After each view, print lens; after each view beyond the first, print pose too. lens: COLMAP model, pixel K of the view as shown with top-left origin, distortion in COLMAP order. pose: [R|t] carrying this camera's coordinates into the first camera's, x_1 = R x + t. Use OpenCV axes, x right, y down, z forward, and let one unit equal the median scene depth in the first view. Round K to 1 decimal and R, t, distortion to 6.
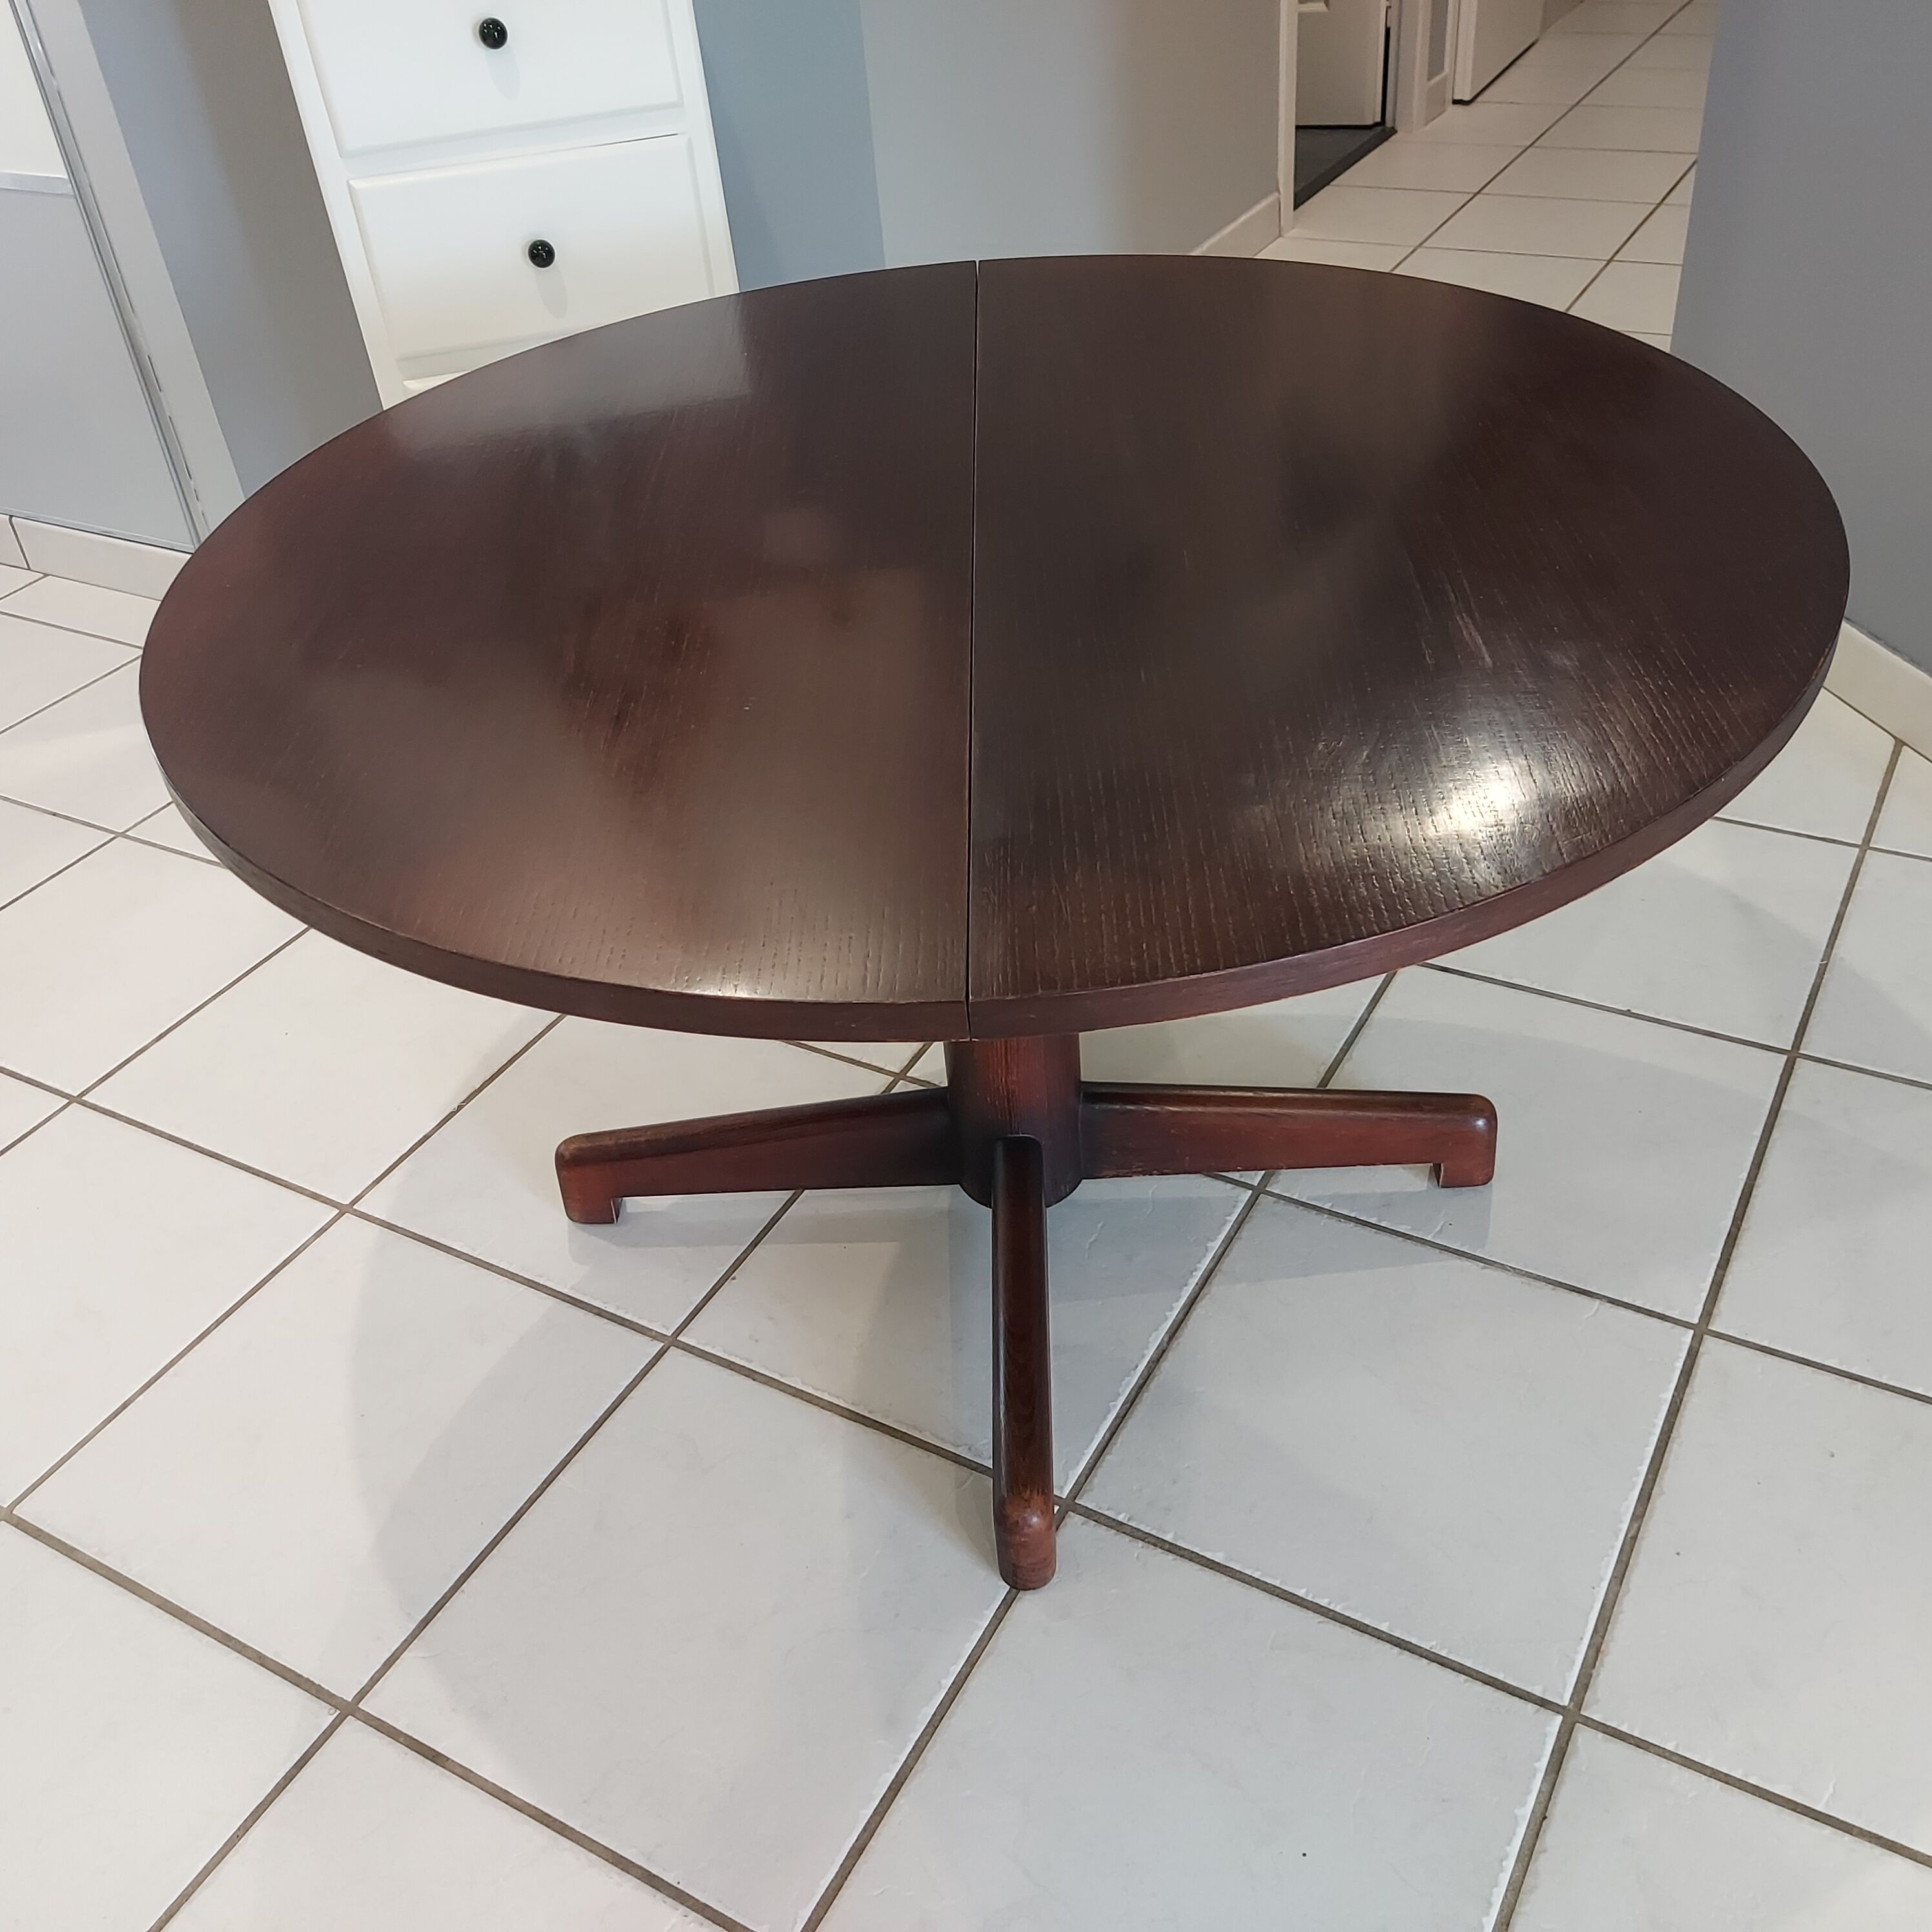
lens RADIAL K [[1886.4, 0, 968.8], [0, 1886.4, 981.6], [0, 0, 1]] dist [0.027926, 0.000000]
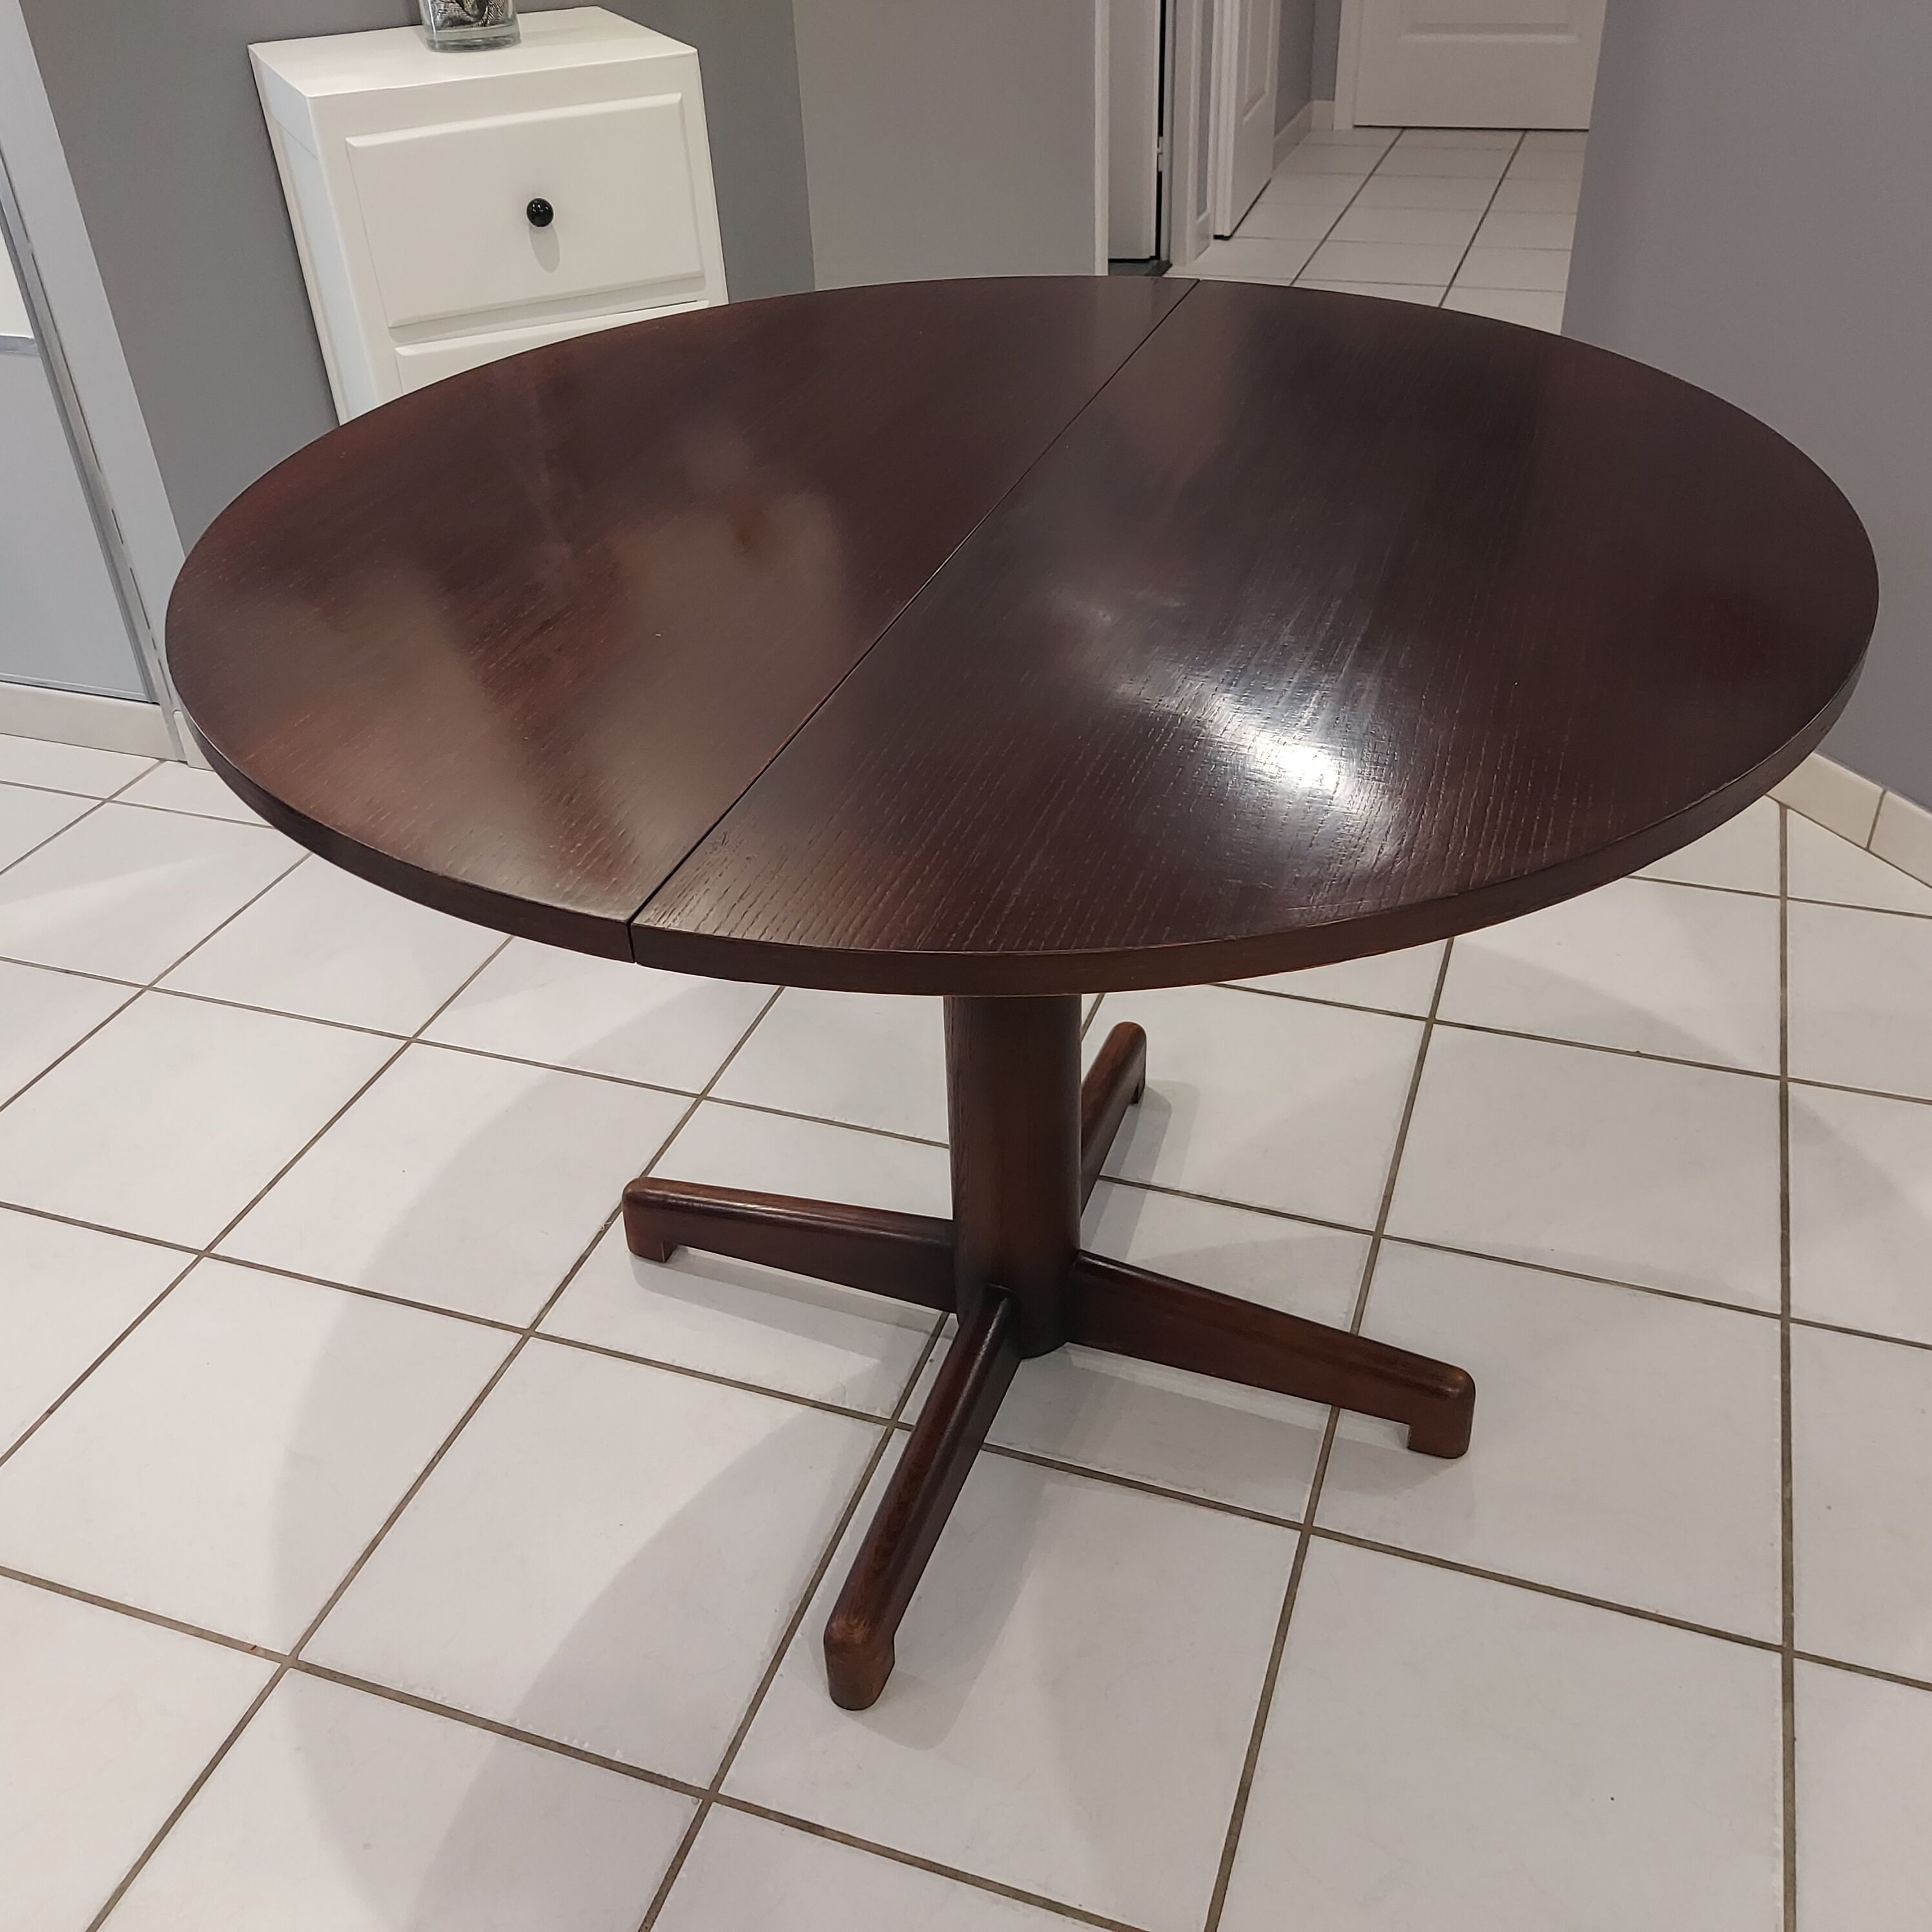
lens RADIAL K [[1886.4, 0, 960.6], [0, 1886.4, 979.4], [0, 0, 1]] dist [0.027926, 0.000000]
pose [[0.983182, -0.066672, 0.170026, -0.277584], [0.074202, 0.996507, -0.038317, -0.017060], [-0.166877, 0.050288, 0.984694, -0.074540]]
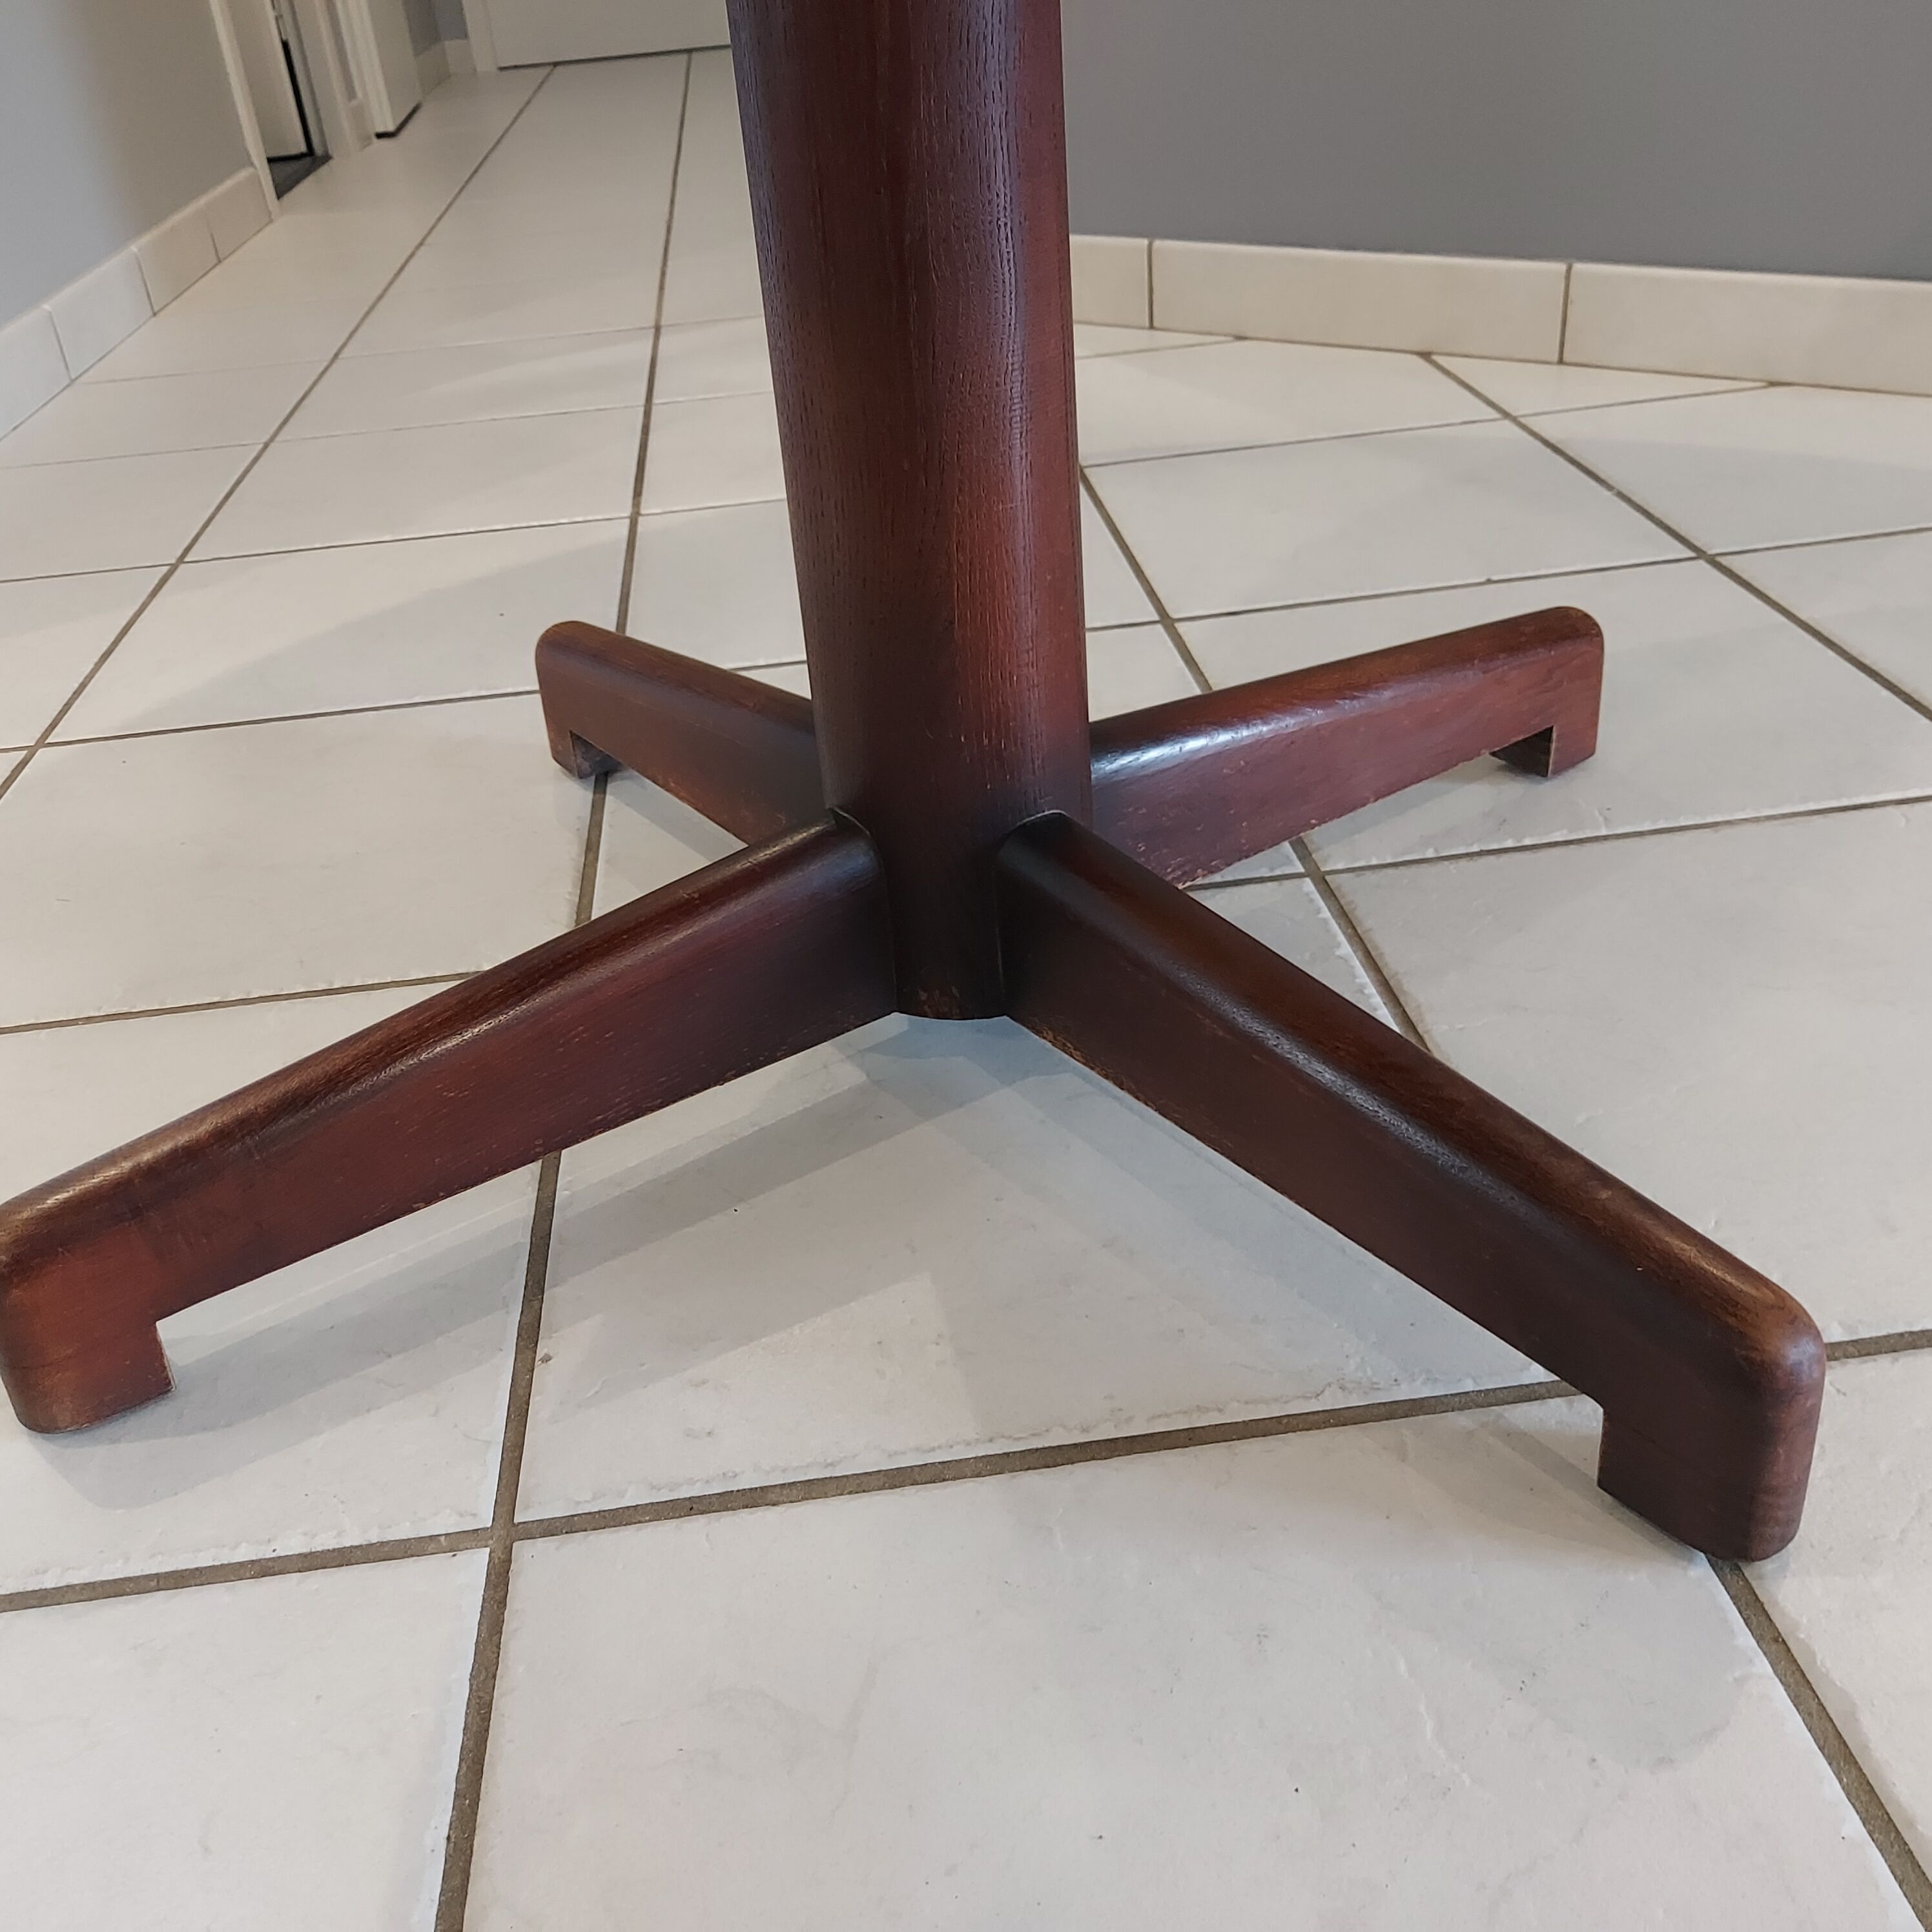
lens RADIAL K [[1886.4, 0, 965.4], [0, 1886.4, 963.9], [0, 0, 1]] dist [0.027926, 0.000000]
pose [[0.807538, -0.280428, 0.518885, -0.243007], [0.364207, 0.929067, -0.064706, 0.137294], [-0.463934, 0.241235, 0.852391, 0.579294]]
